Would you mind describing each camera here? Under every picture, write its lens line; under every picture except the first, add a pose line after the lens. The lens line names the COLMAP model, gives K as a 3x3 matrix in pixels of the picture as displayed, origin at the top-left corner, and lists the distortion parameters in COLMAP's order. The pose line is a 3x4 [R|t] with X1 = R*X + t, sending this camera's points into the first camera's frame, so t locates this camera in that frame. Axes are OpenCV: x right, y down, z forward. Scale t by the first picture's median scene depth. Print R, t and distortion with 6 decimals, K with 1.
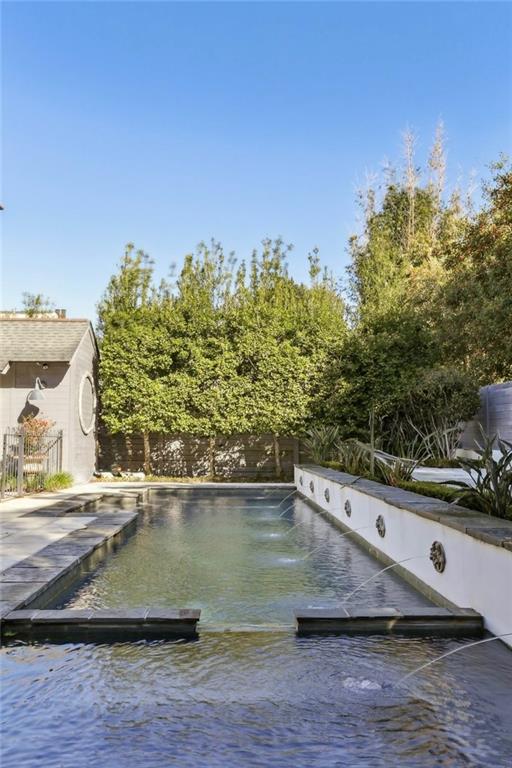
lens RADIAL K [[579.8, 0, 255.9], [0, 579.8, 417.0], [0, 0, 1]] dist [0.000384, 0.000800]
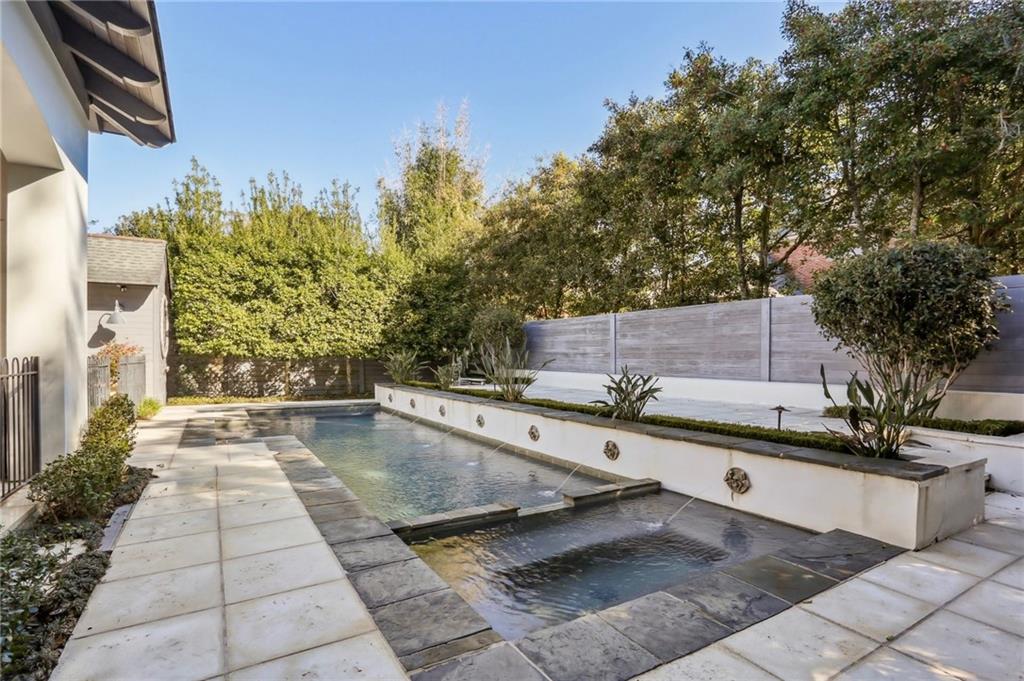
lens RADIAL K [[501.0, 0, 512.4], [0, 501.0, 359.2], [0, 0, 1]] dist [-0.000155, -0.000049]
pose [[0.892782, -0.003290, 0.450477, -0.134324], [-0.018474, 0.998865, 0.043909, -0.015914], [-0.450110, -0.047523, 0.891708, -0.022664]]
